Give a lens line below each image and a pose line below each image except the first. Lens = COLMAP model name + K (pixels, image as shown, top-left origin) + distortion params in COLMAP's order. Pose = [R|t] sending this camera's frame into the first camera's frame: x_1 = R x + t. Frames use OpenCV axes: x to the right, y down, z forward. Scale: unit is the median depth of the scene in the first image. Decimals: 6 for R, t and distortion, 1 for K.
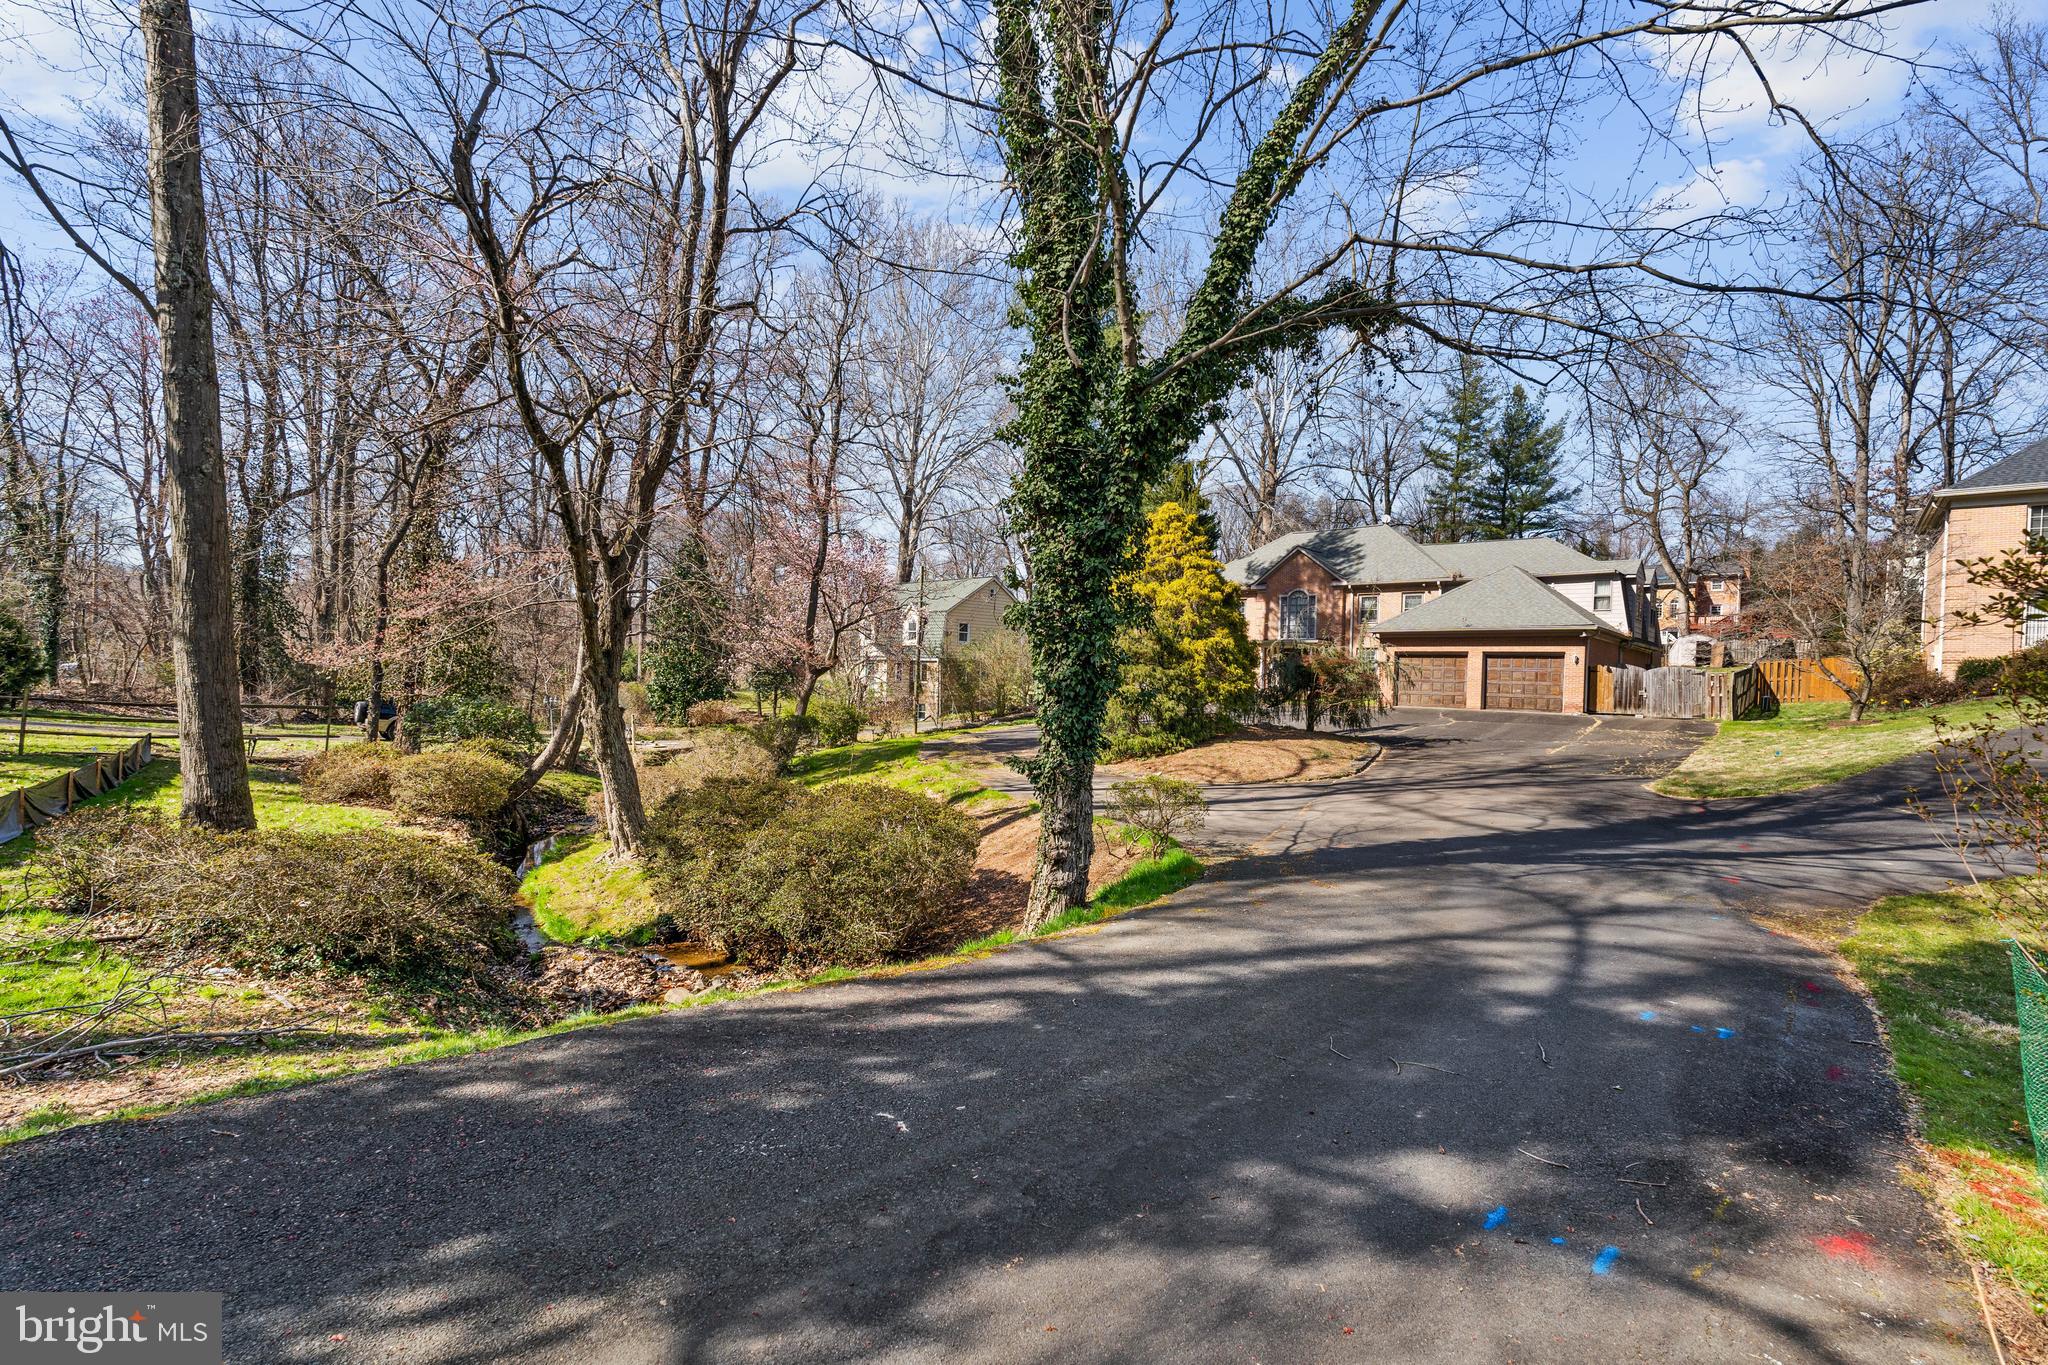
lens RADIAL K [[952.4, 0, 1006.4], [0, 952.4, 680.4], [0, 0, 1]] dist [-0.007258, 0.001438]
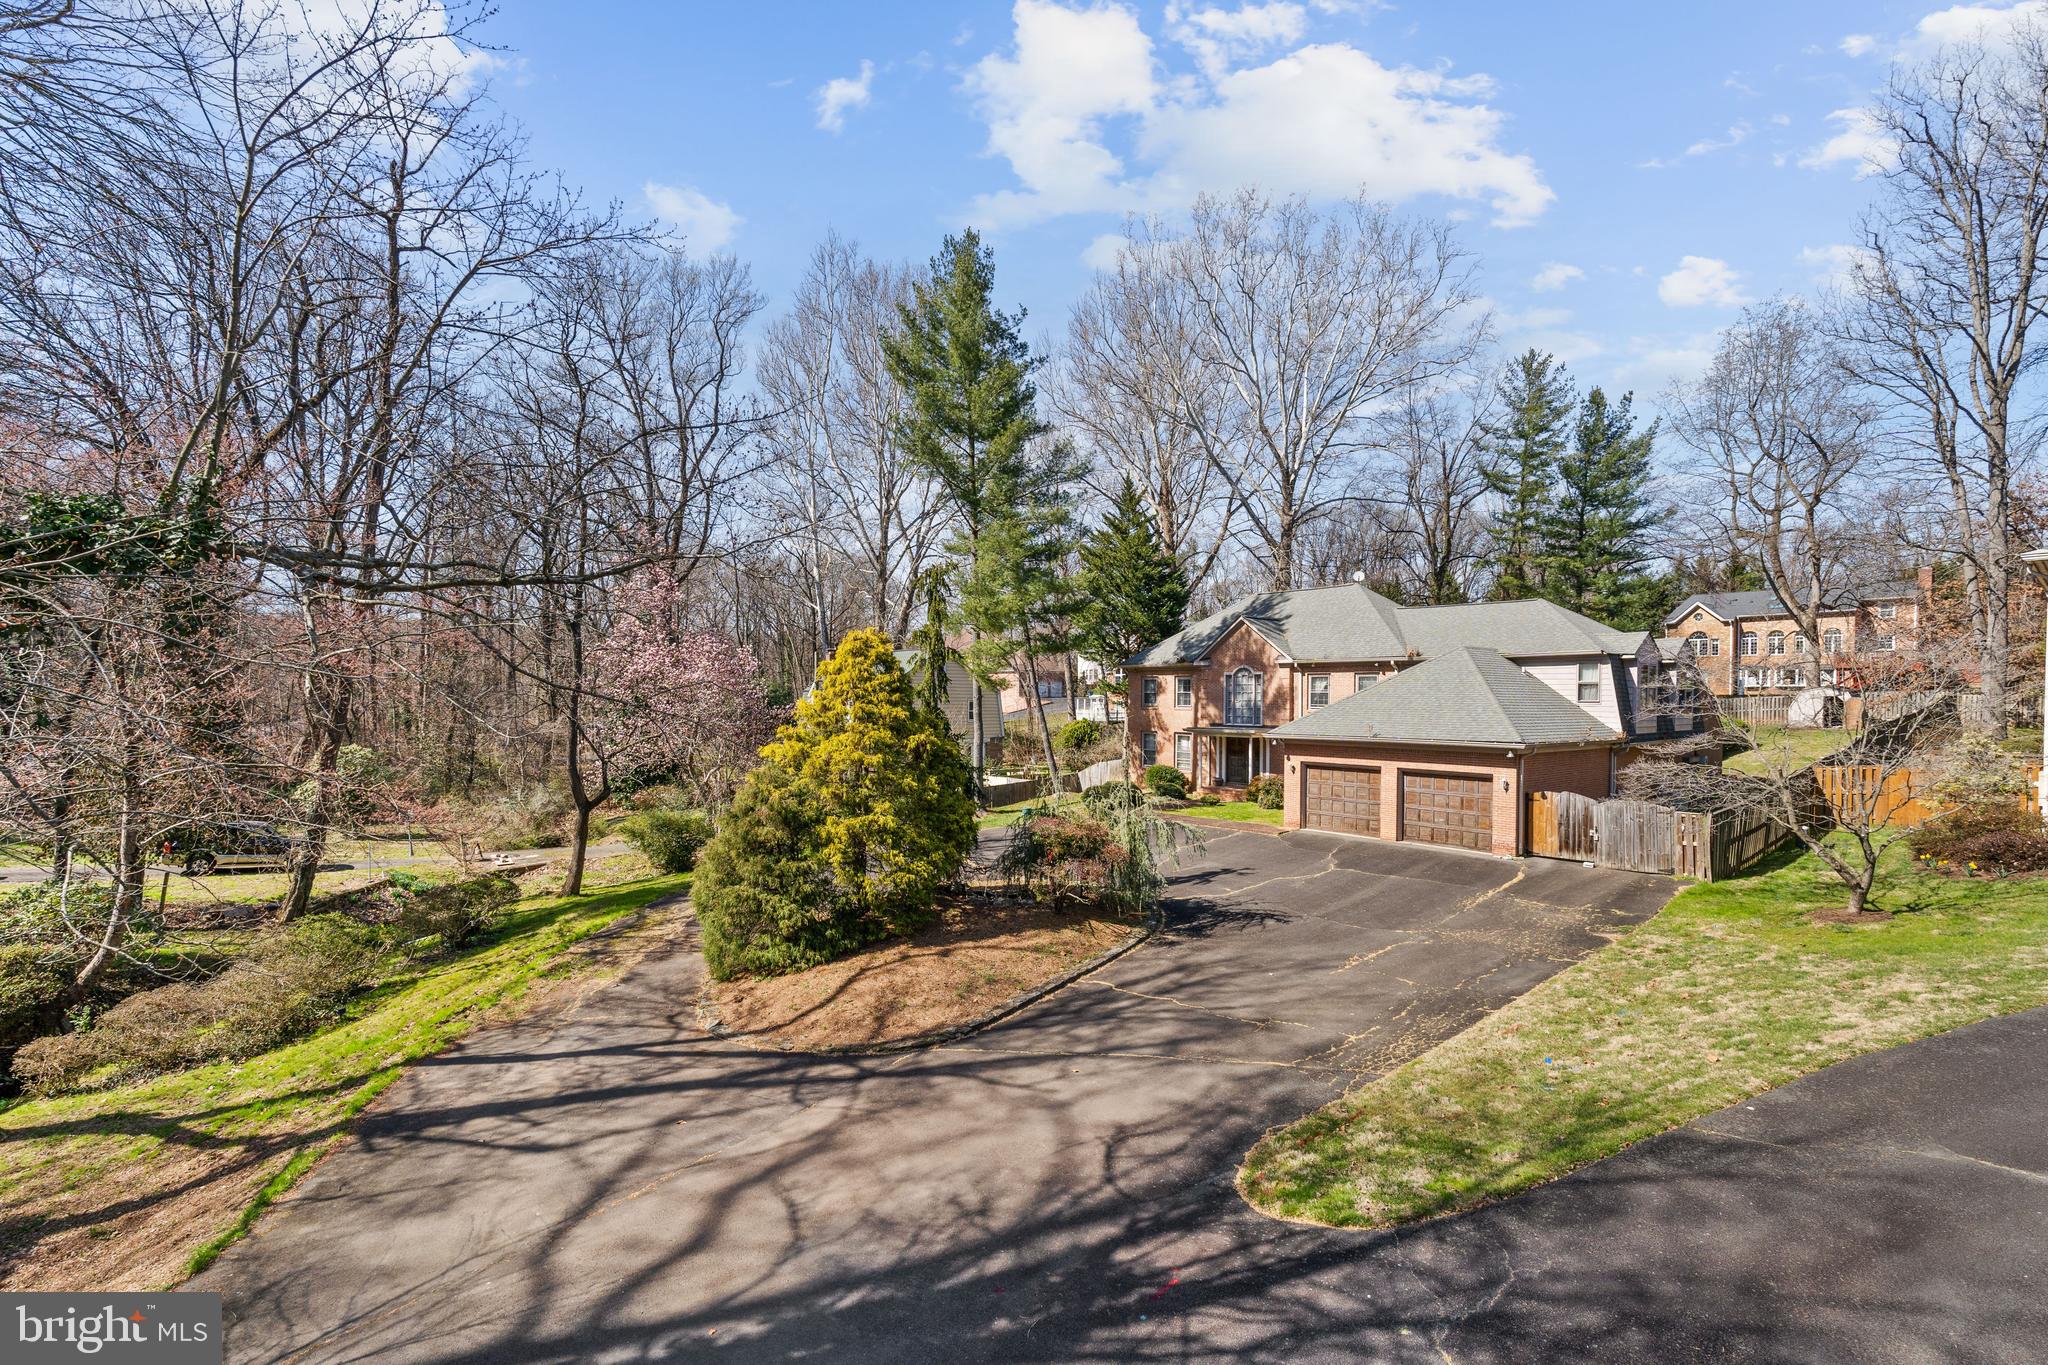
lens RADIAL K [[952.4, 0, 990.1], [0, 952.4, 688.5], [0, 0, 1]] dist [-0.007258, 0.001438]
pose [[0.985637, -0.021451, -0.167508, 0.275059], [0.019227, 0.999704, -0.014886, -0.082542], [0.167778, 0.011451, 0.985758, 0.151615]]
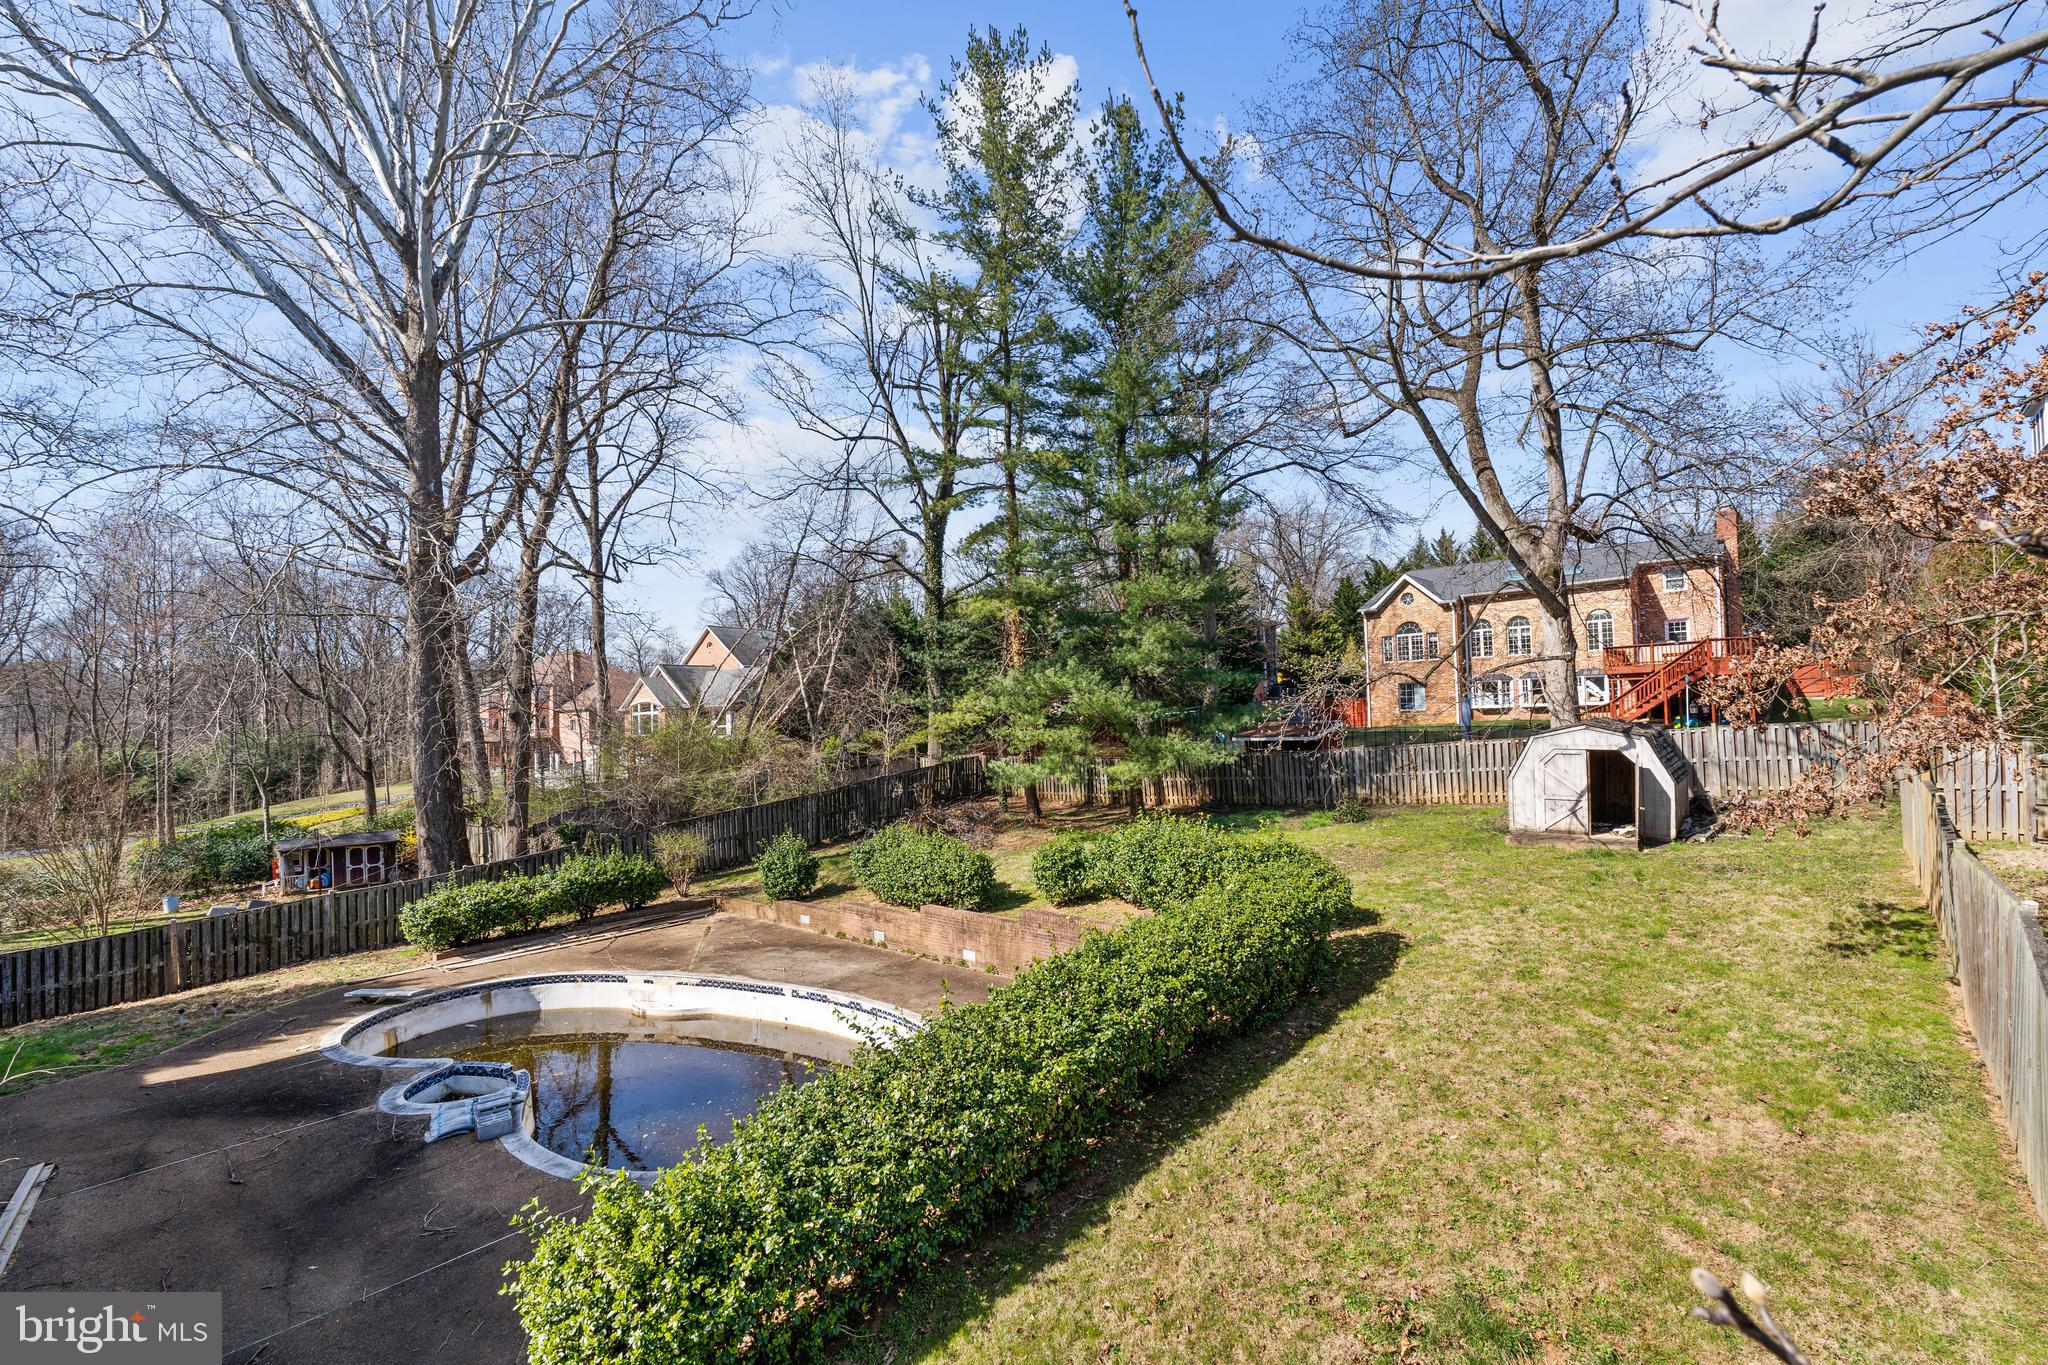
lens RADIAL K [[952.4, 0, 1027.8], [0, 952.4, 683.0], [0, 0, 1]] dist [-0.007258, 0.001438]
pose [[0.998547, -0.051009, 0.017378, 0.879341], [0.051580, 0.998084, -0.034164, -0.106266], [-0.015602, 0.035010, 0.999265, 1.122382]]
